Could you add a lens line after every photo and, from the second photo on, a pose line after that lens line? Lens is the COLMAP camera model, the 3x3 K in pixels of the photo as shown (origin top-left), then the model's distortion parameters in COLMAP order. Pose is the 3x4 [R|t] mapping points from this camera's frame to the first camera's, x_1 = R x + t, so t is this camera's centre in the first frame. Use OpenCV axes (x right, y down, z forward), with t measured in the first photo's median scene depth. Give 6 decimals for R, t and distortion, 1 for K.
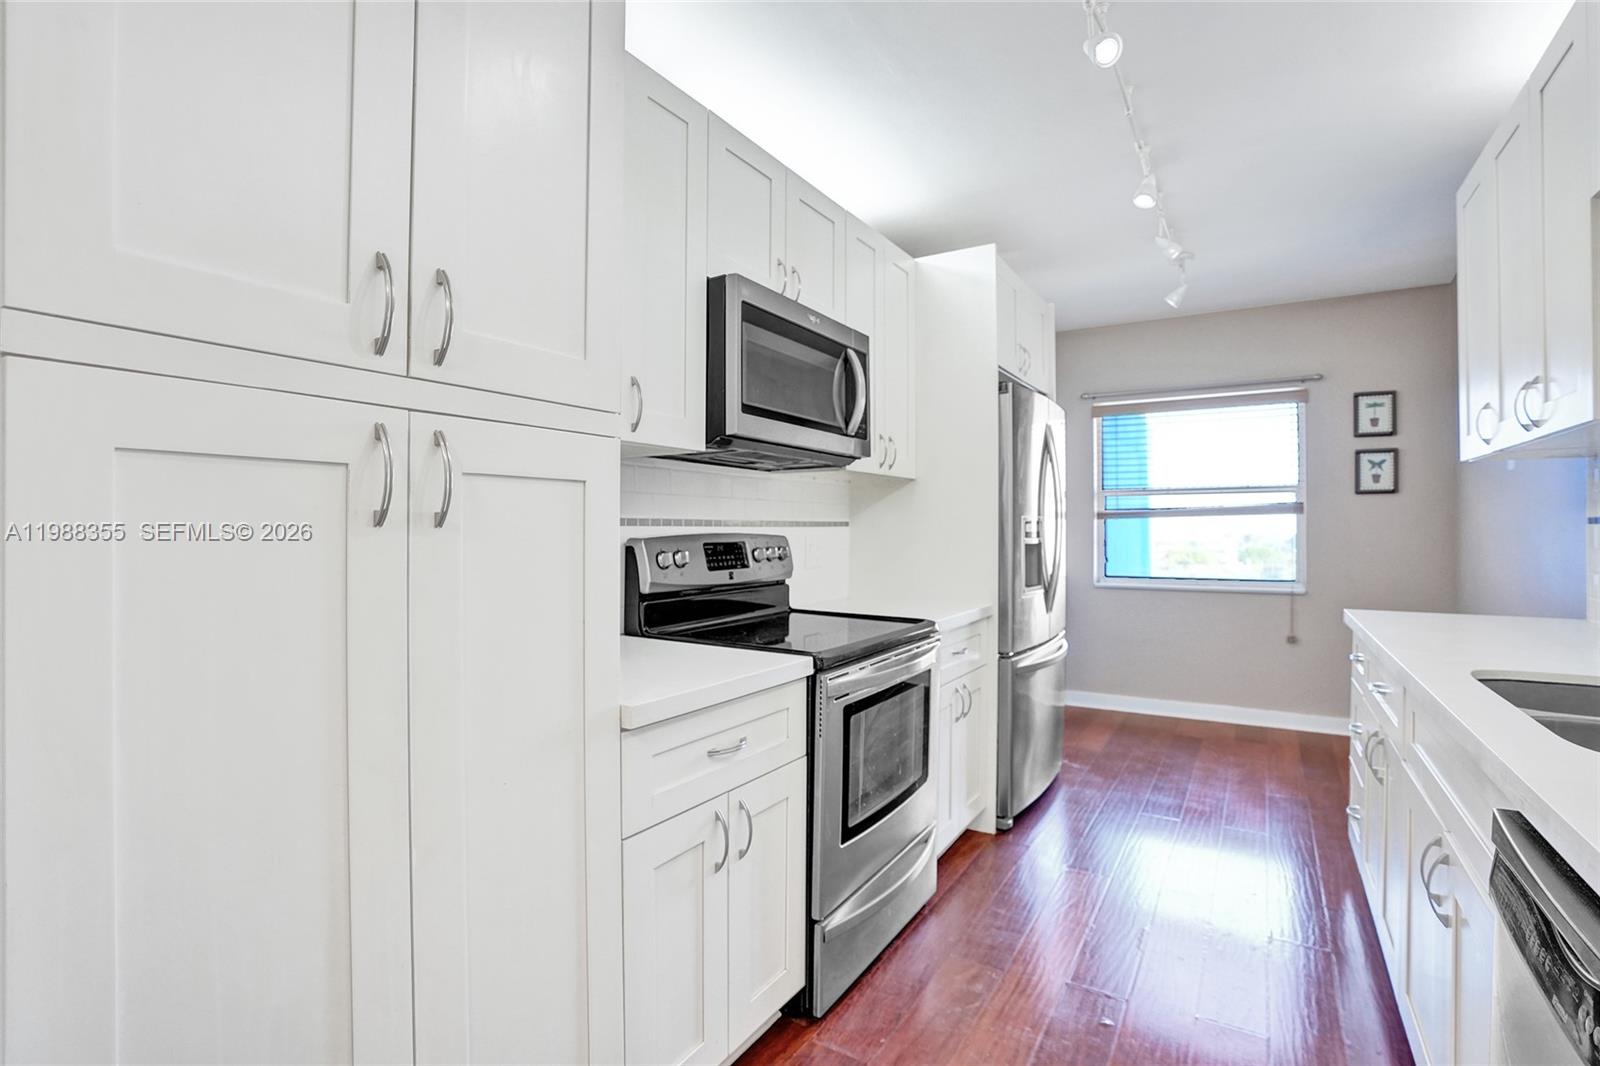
lens RADIAL K [[762.2, 0, 795.7], [0, 762.2, 526.1], [0, 0, 1]] dist [-0.037073, 0.009196]
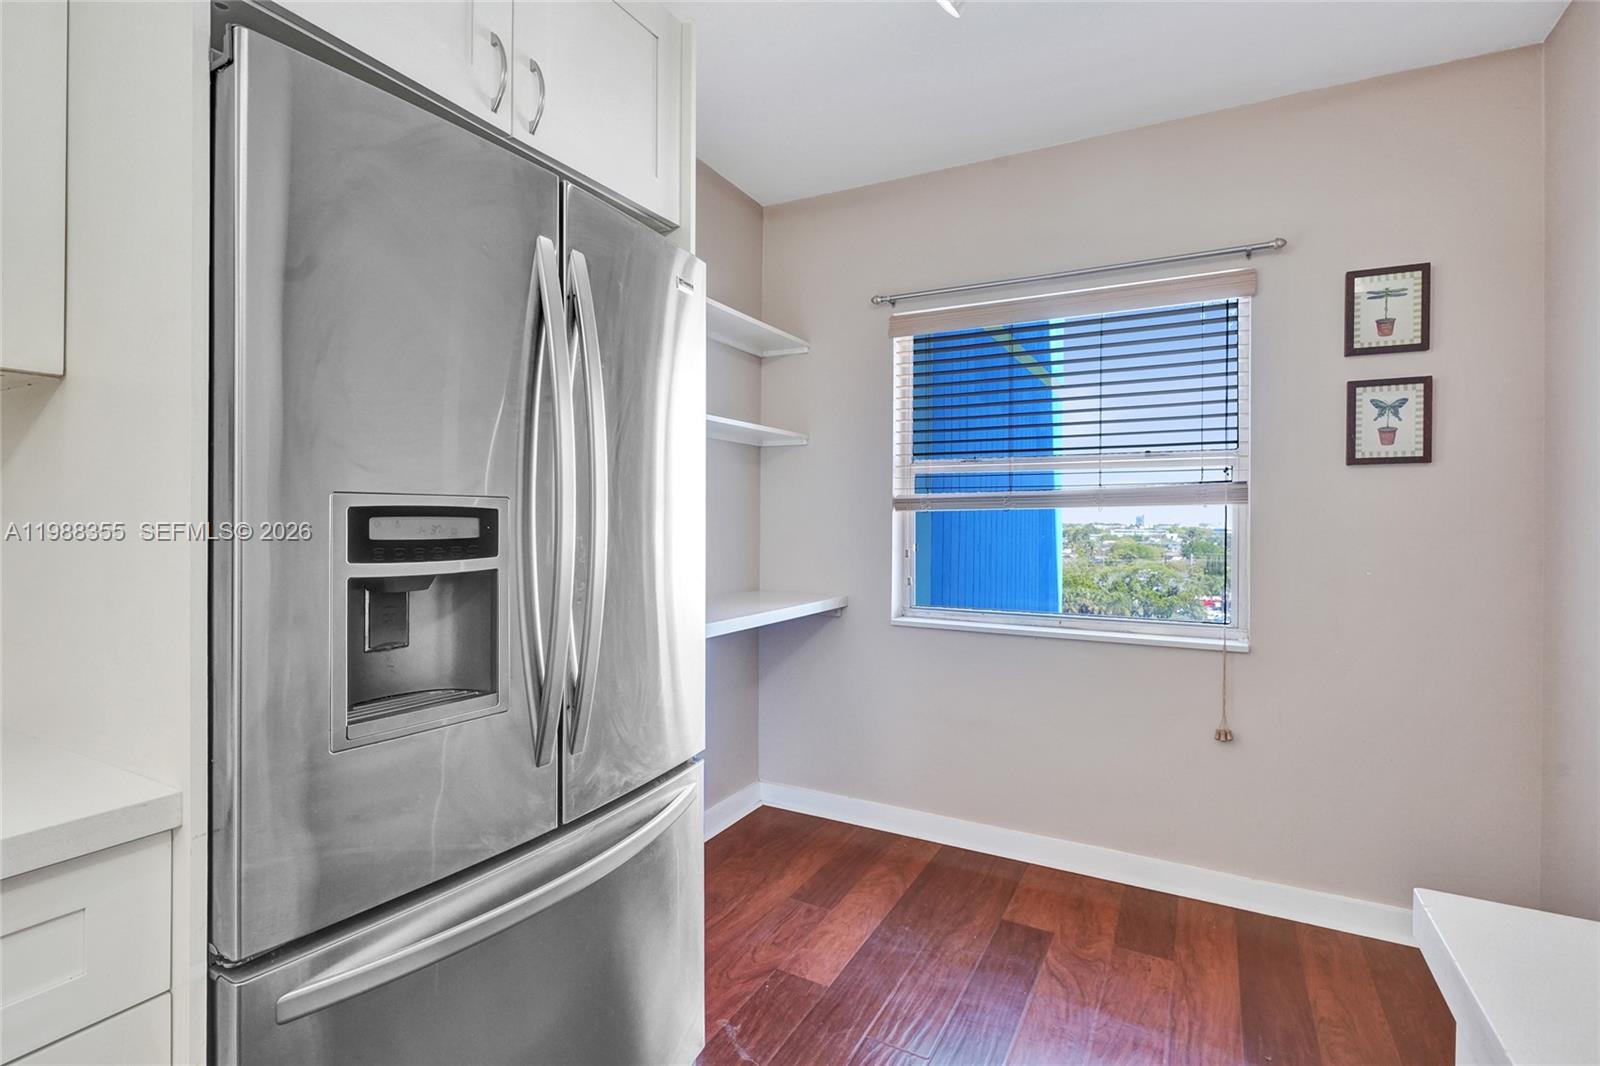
lens RADIAL K [[762.2, 0, 765.9], [0, 762.2, 520.6], [0, 0, 1]] dist [-0.037073, 0.009196]
pose [[0.999869, 0.006923, 0.014626, 0.338928], [-0.007059, 0.999932, 0.009254, -0.006769], [-0.014561, -0.009356, 0.999850, 0.489058]]
